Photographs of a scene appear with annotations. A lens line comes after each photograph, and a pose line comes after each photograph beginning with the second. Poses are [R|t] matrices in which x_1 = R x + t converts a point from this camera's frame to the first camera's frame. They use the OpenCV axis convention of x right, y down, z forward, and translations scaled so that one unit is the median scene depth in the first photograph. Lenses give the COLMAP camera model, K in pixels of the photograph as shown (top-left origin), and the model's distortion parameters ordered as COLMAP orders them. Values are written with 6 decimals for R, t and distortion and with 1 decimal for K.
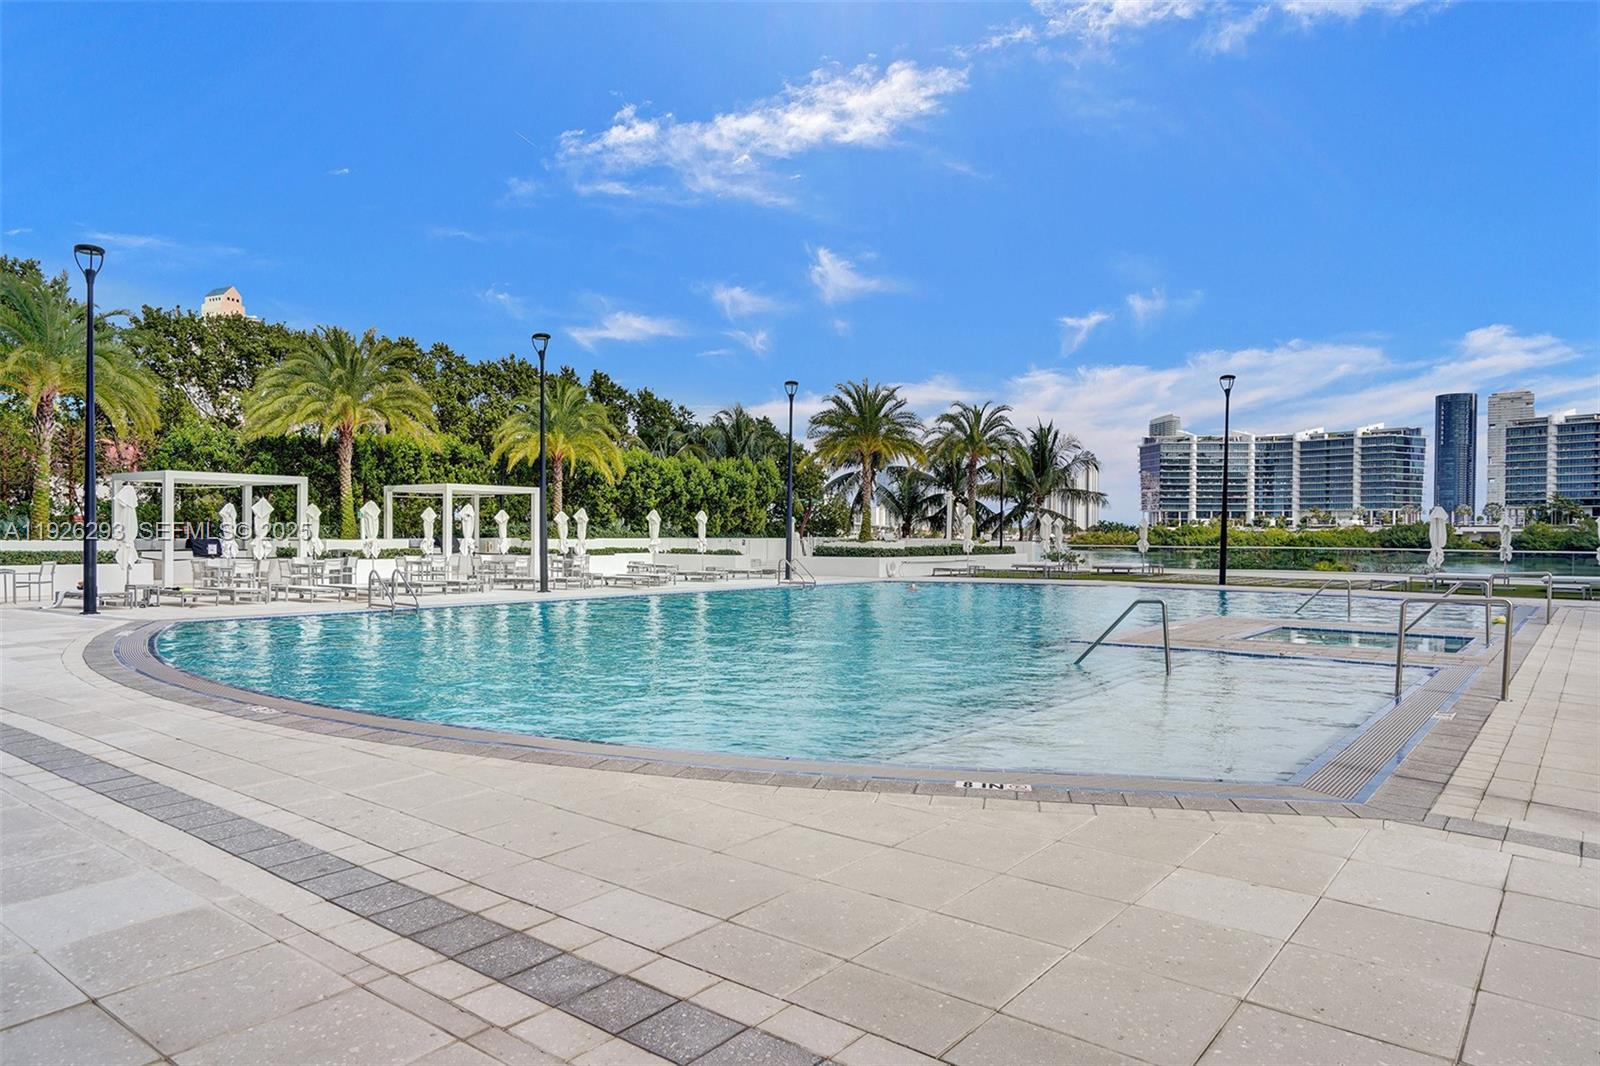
lens RADIAL K [[971.7, 0, 808.1], [0, 971.7, 540.4], [0, 0, 1]] dist [0.030955, 0.002046]
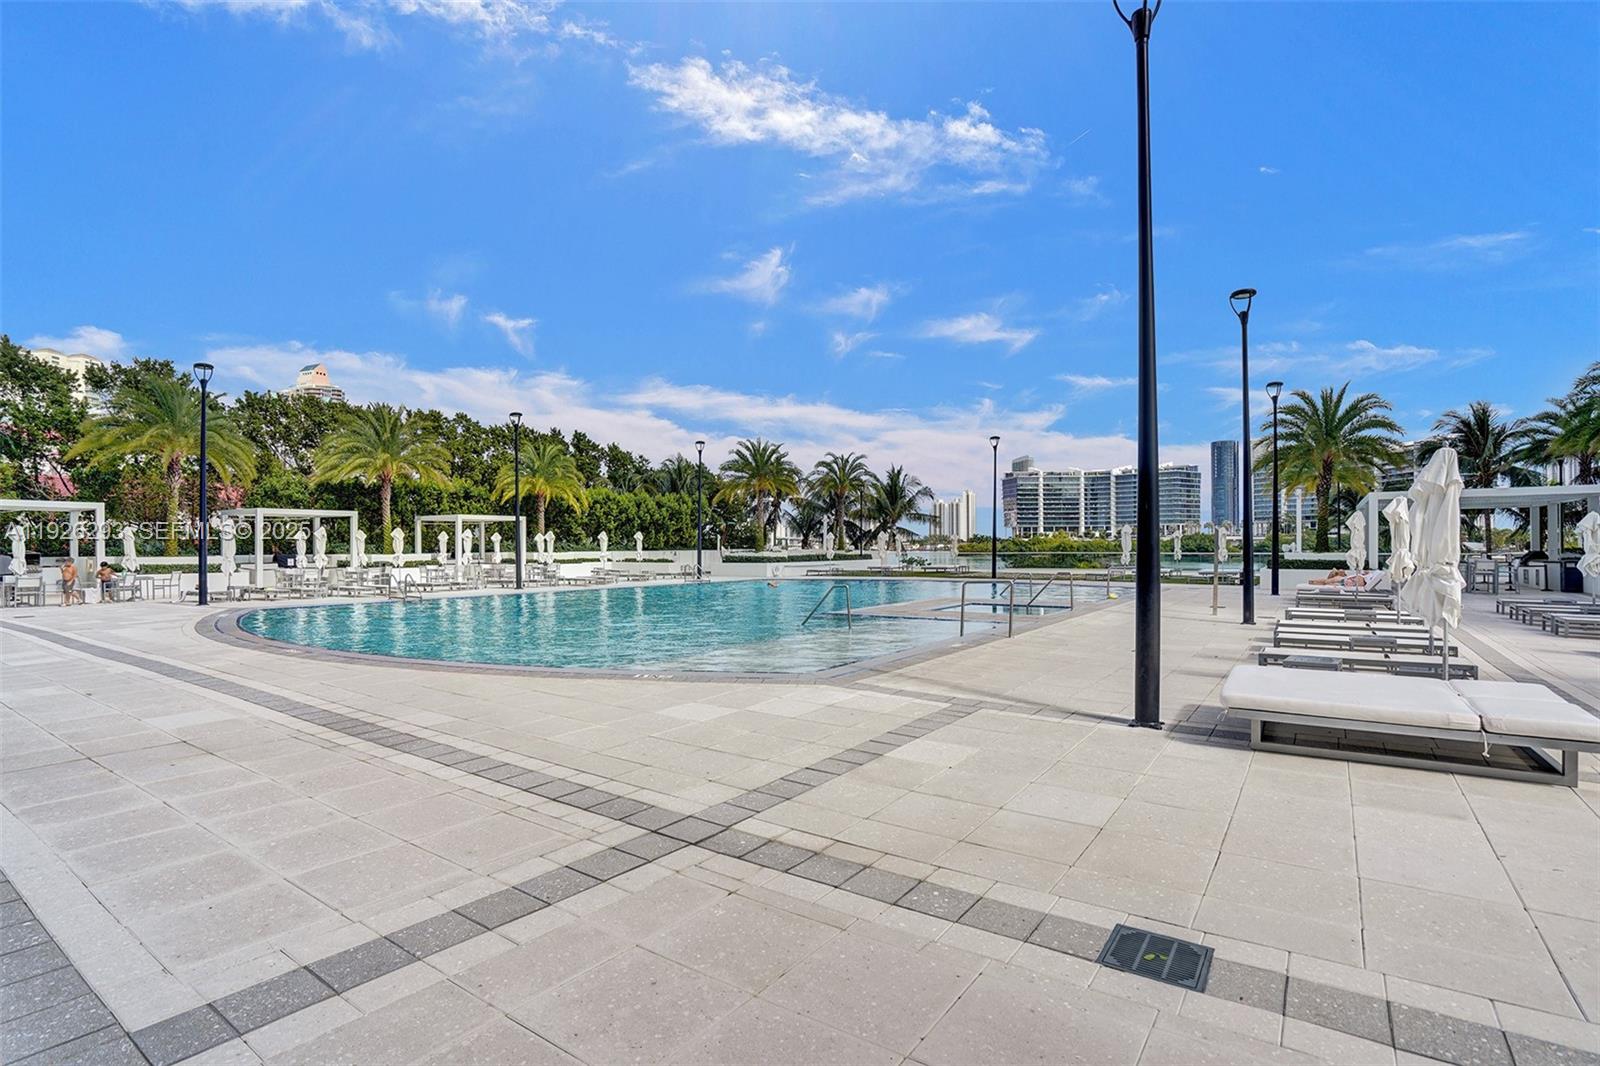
lens RADIAL K [[740.4, 0, 804.1], [0, 740.4, 545.9], [0, 0, 1]] dist [-0.004710, 0.000843]
pose [[0.998856, -0.010151, 0.046723, 0.077129], [0.010454, 0.999926, -0.006244, -0.000284], [-0.046657, 0.006725, 0.998888, -0.095169]]
